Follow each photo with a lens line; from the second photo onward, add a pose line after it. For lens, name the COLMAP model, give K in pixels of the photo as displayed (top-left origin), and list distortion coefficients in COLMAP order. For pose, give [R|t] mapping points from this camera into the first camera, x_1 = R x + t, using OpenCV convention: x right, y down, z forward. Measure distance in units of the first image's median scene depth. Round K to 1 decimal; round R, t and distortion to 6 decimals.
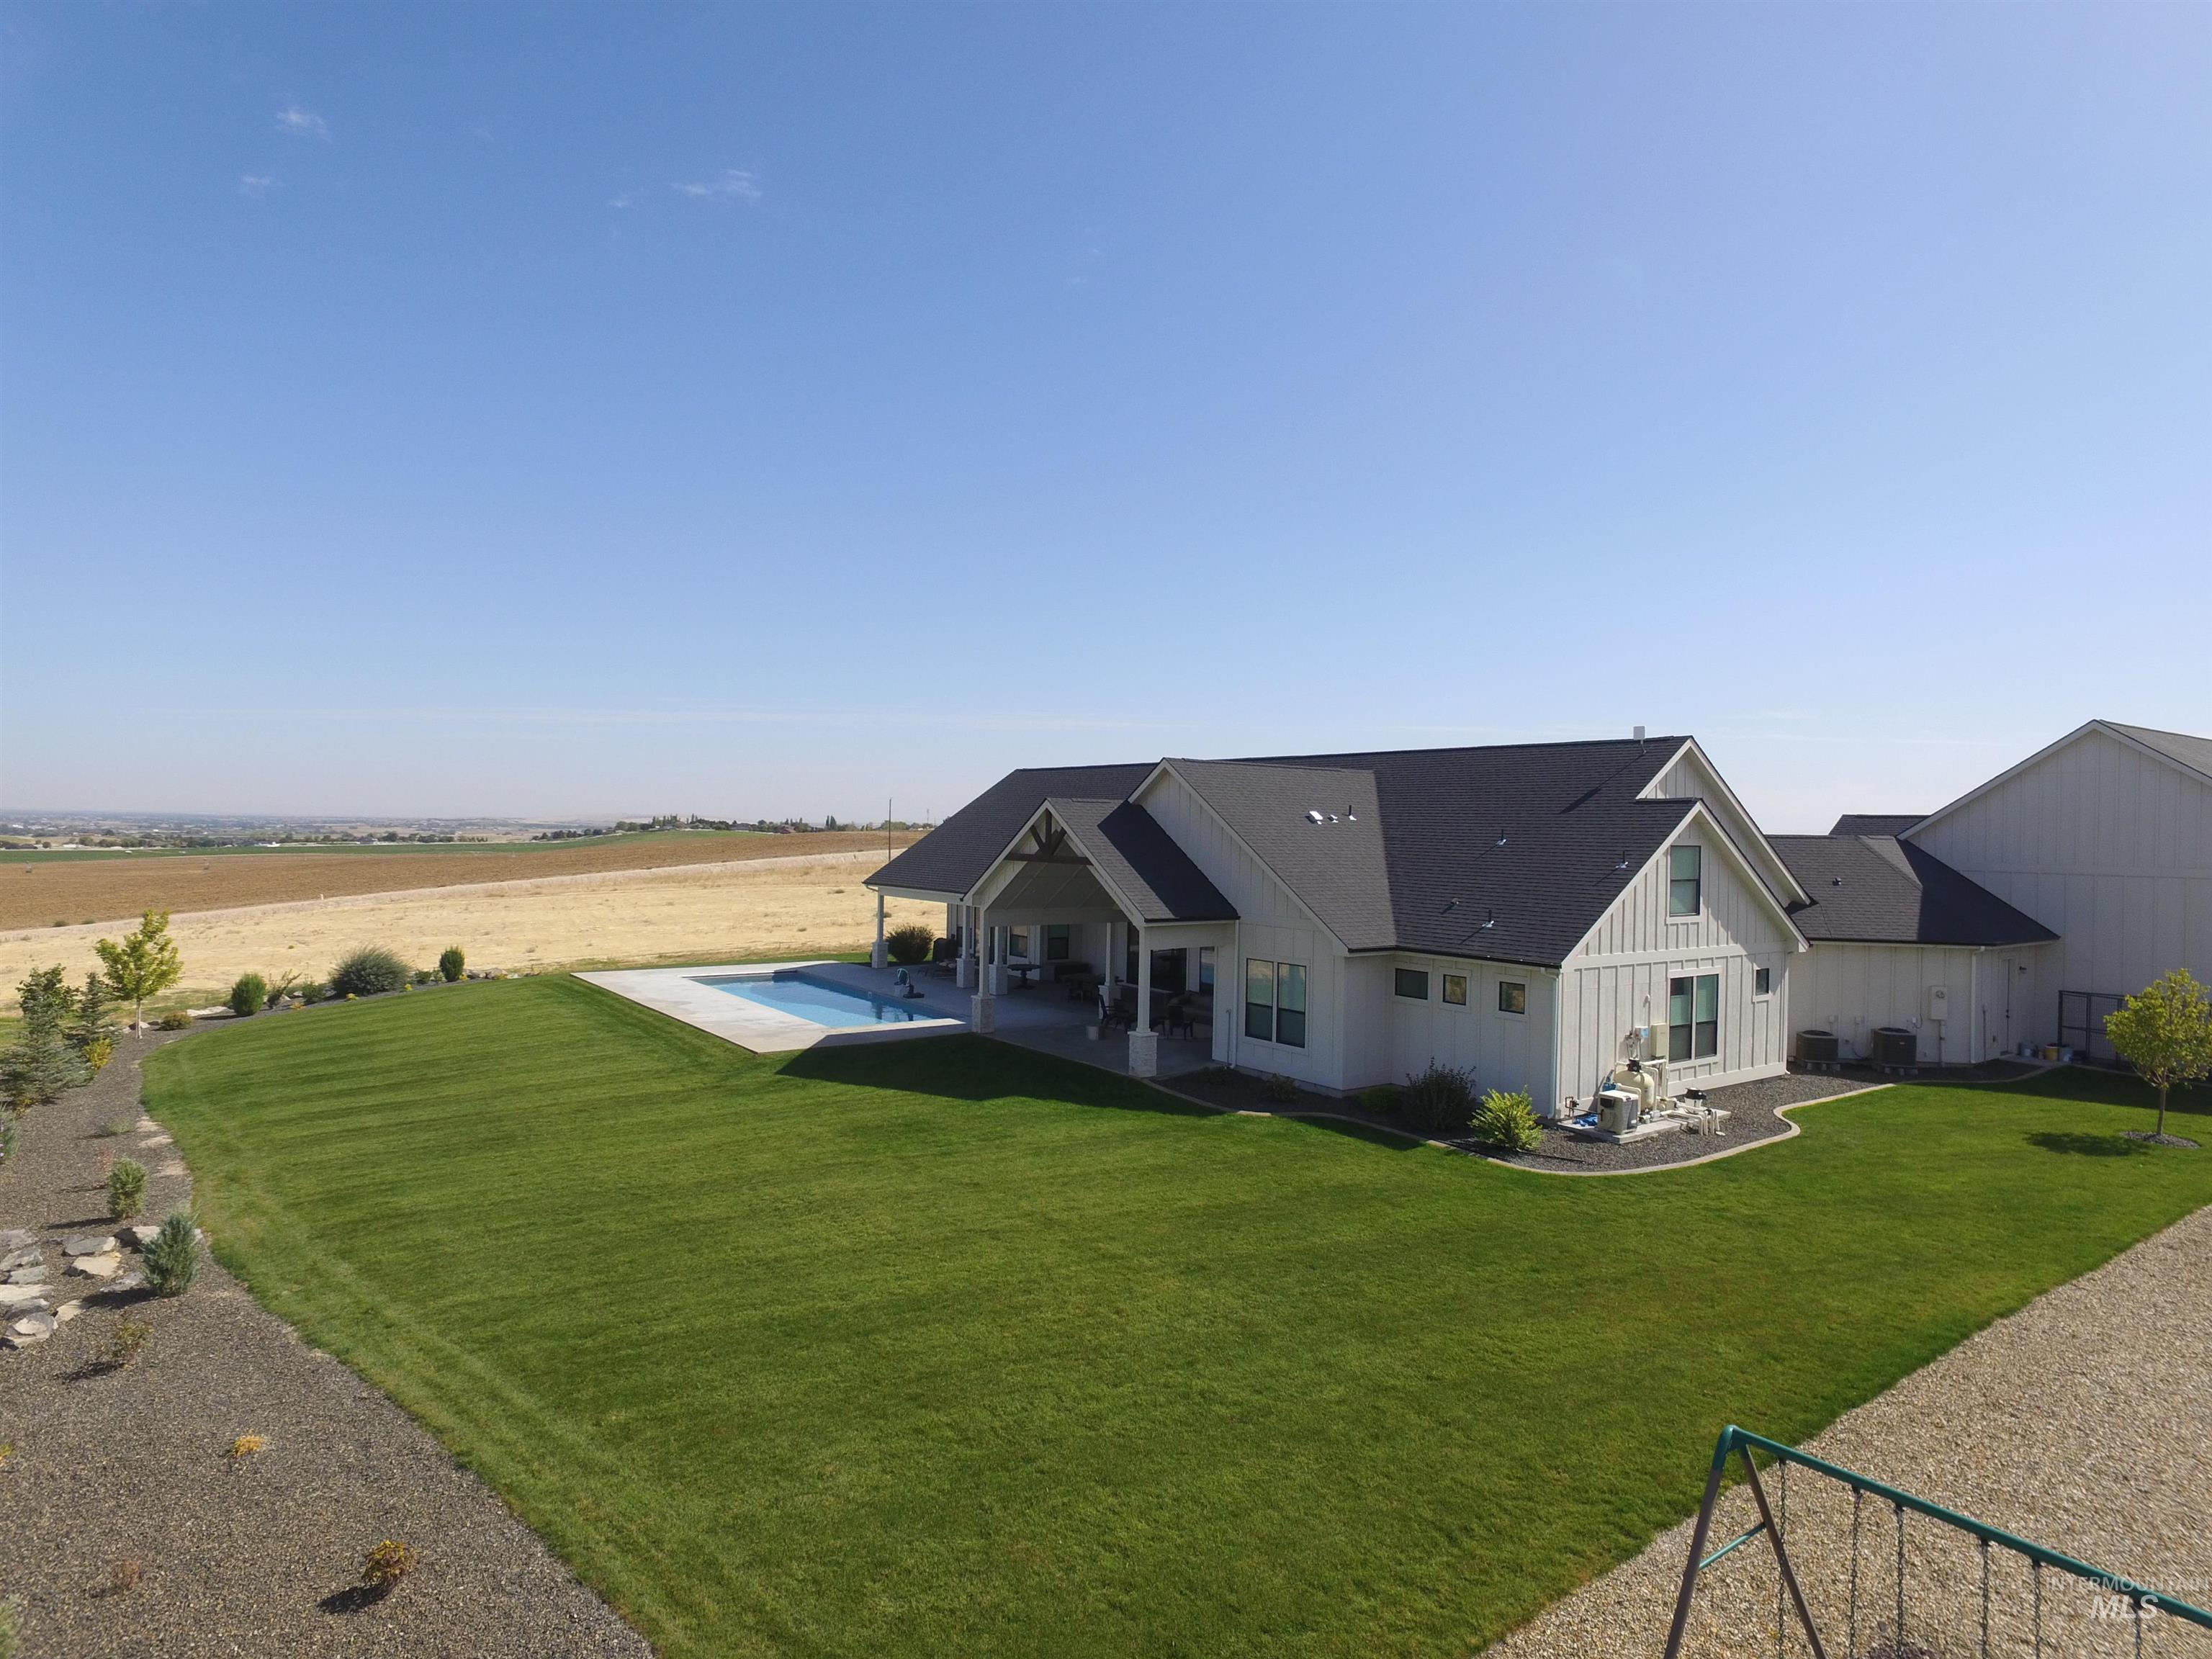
lens RADIAL K [[1286.7, 0, 1097.8], [0, 1286.7, 830.4], [0, 0, 1]] dist [-0.014034, 0.015942]
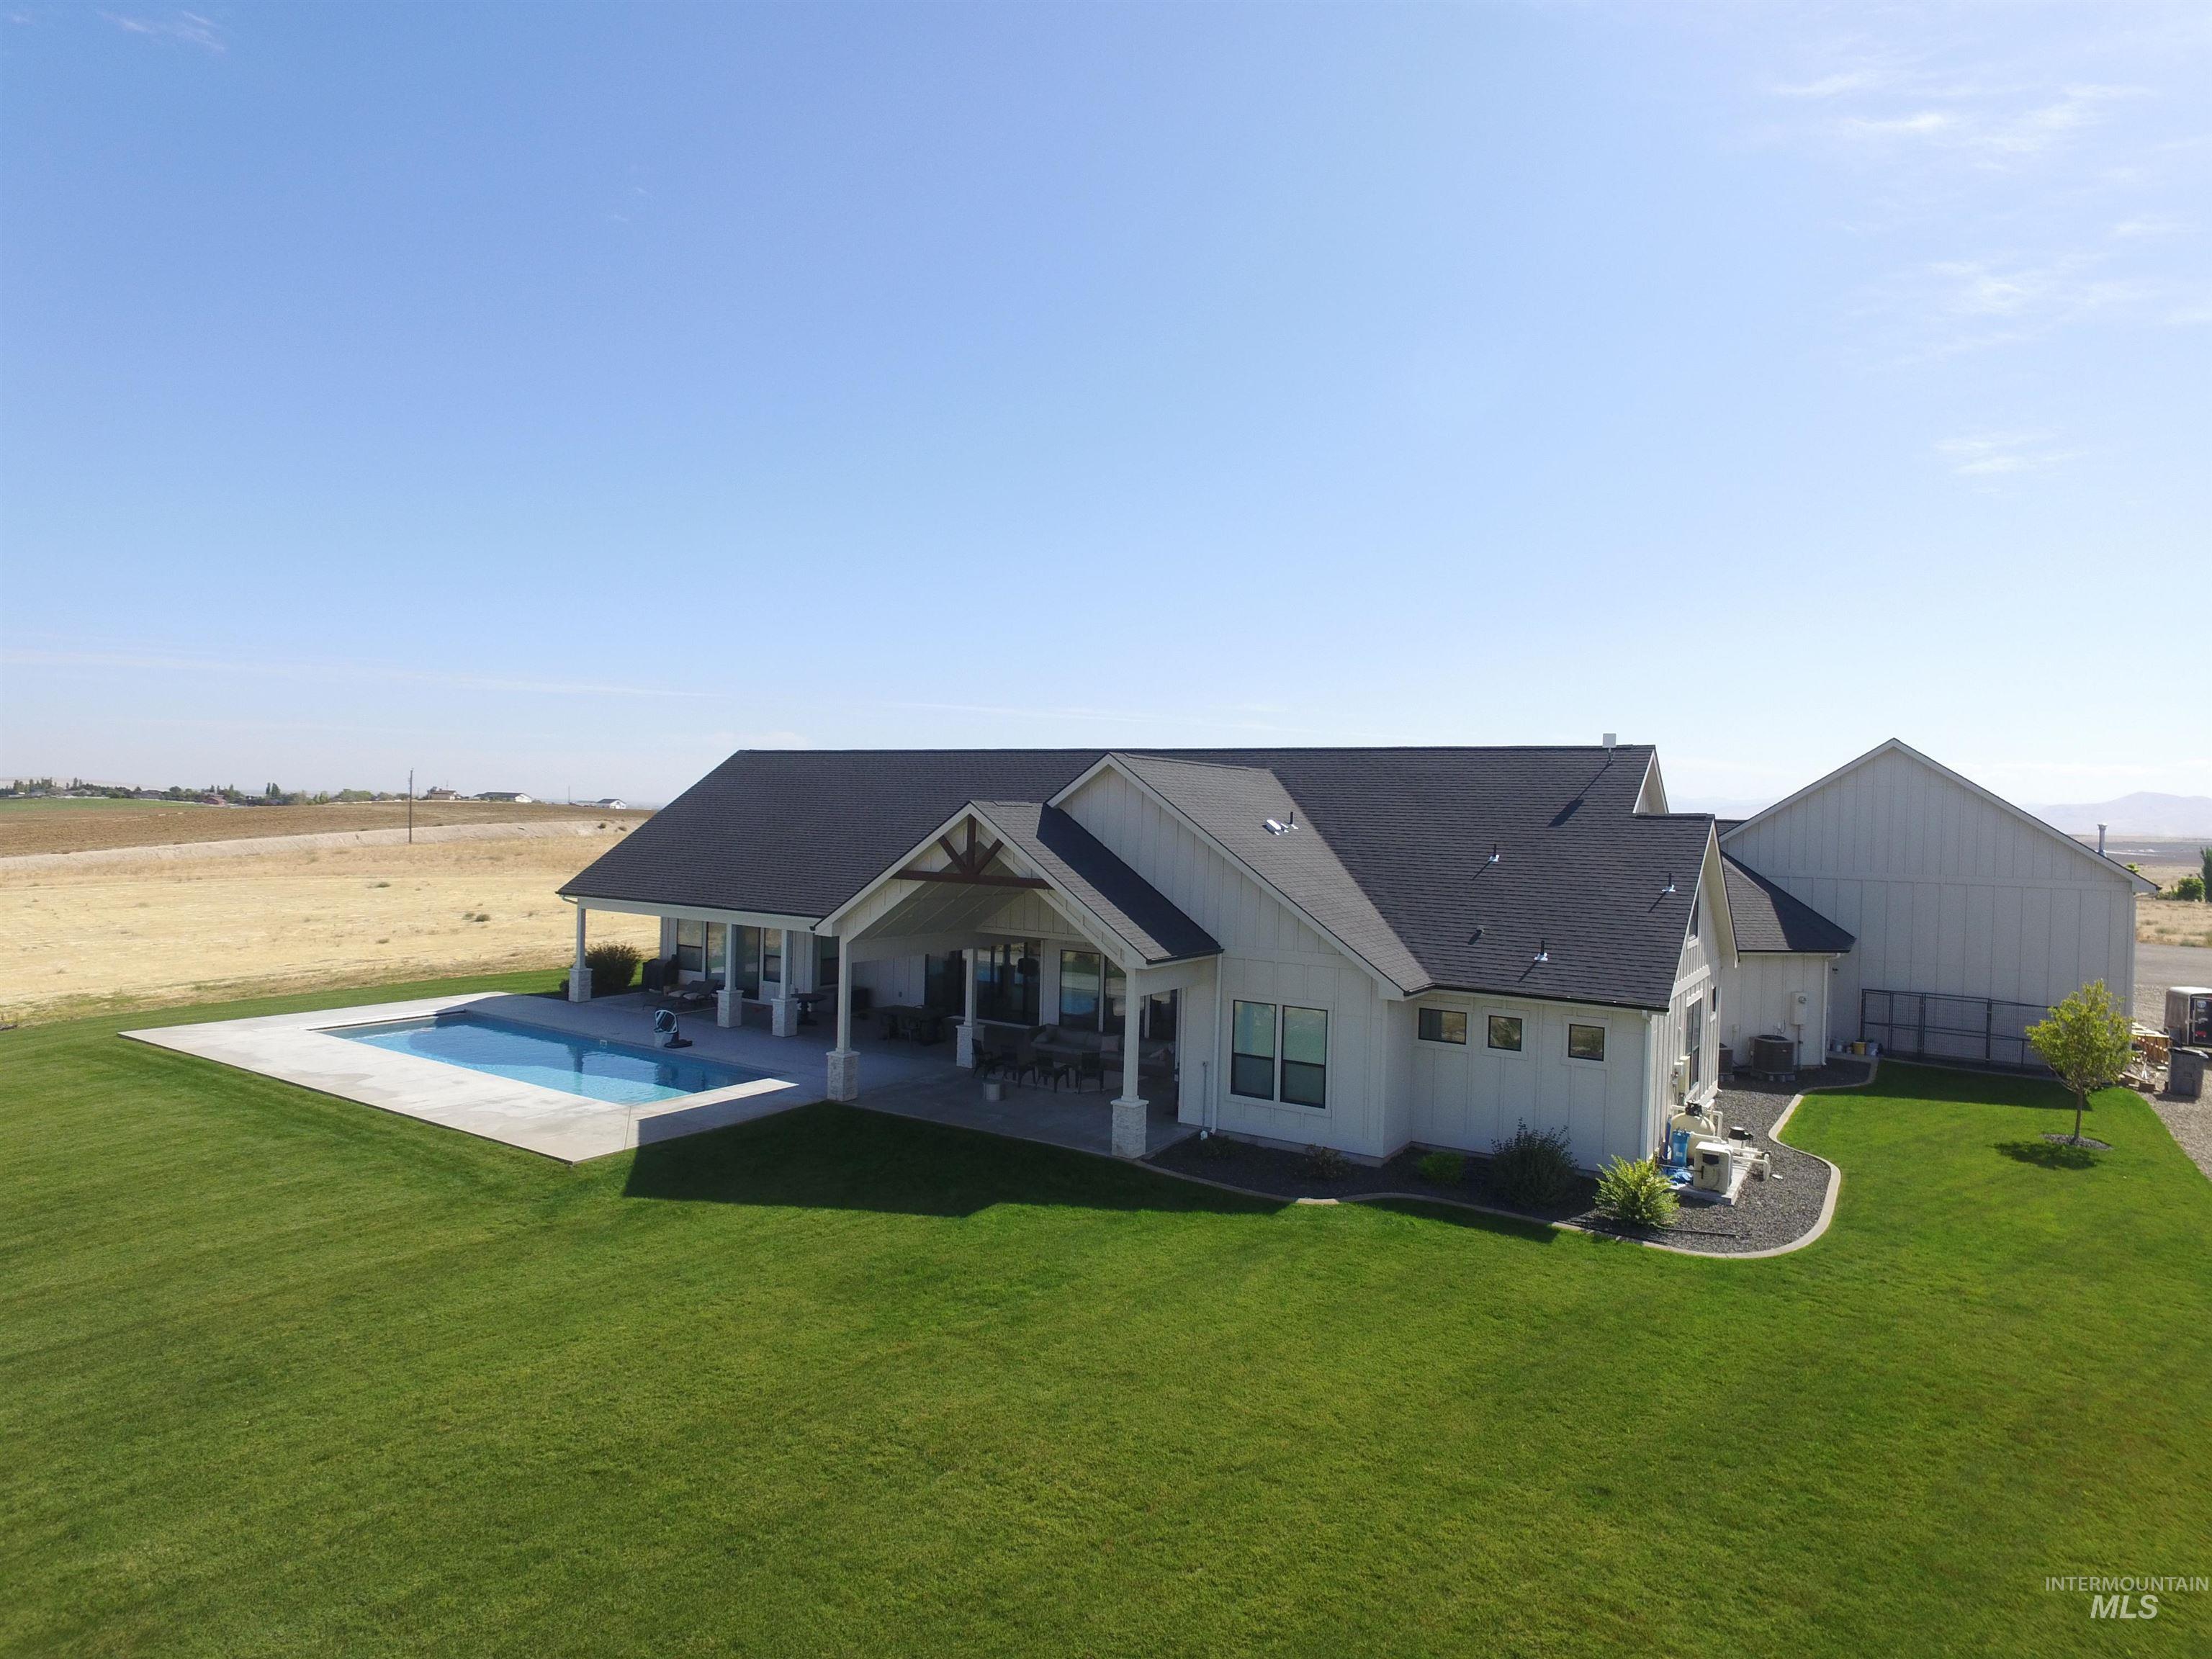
lens RADIAL K [[1286.7, 0, 1097.8], [0, 1286.7, 830.4], [0, 0, 1]] dist [-0.014034, 0.015942]
pose [[0.932143, 0.002680, 0.362081, -0.264424], [-0.009868, 0.999789, 0.018004, -0.023389], [-0.361956, -0.020355, 0.931973, 0.263393]]
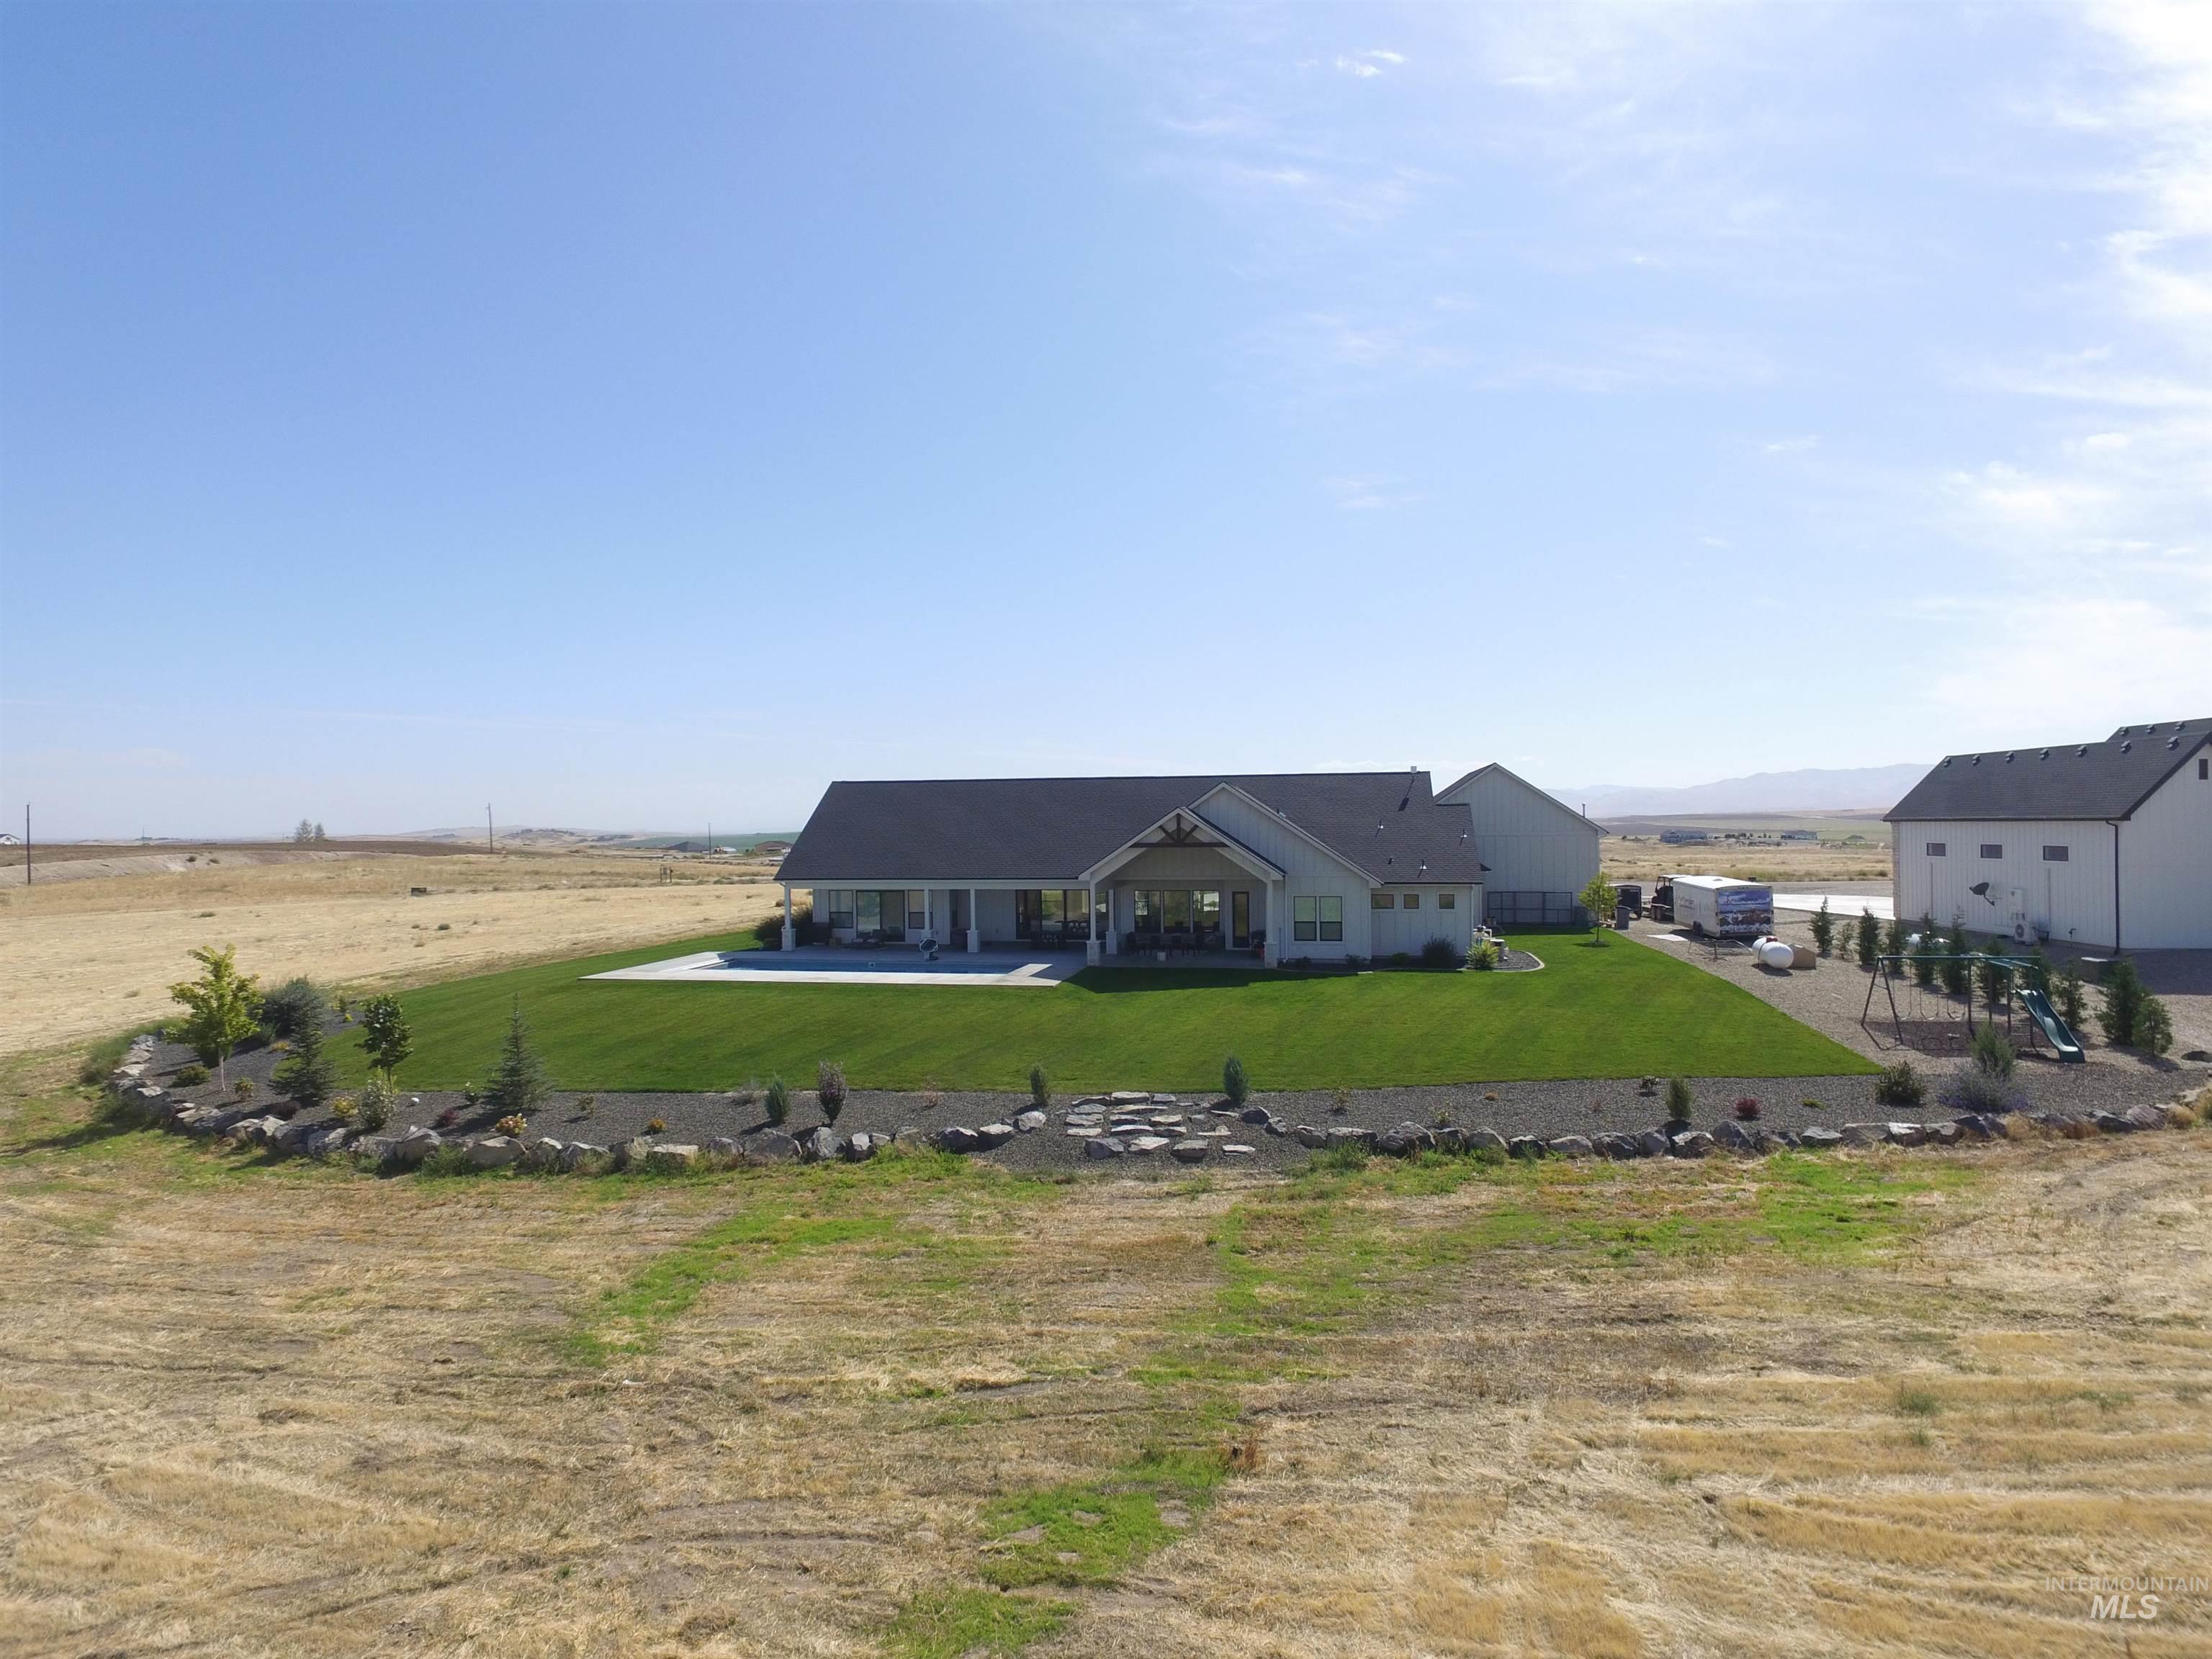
lens RADIAL K [[1286.7, 0, 1097.8], [0, 1286.7, 830.4], [0, 0, 1]] dist [-0.014034, 0.015942]
pose [[0.723955, -0.027371, 0.689304, -1.277949], [0.024987, 0.999597, 0.013448, -0.020871], [-0.689394, 0.007488, 0.724348, -0.083286]]
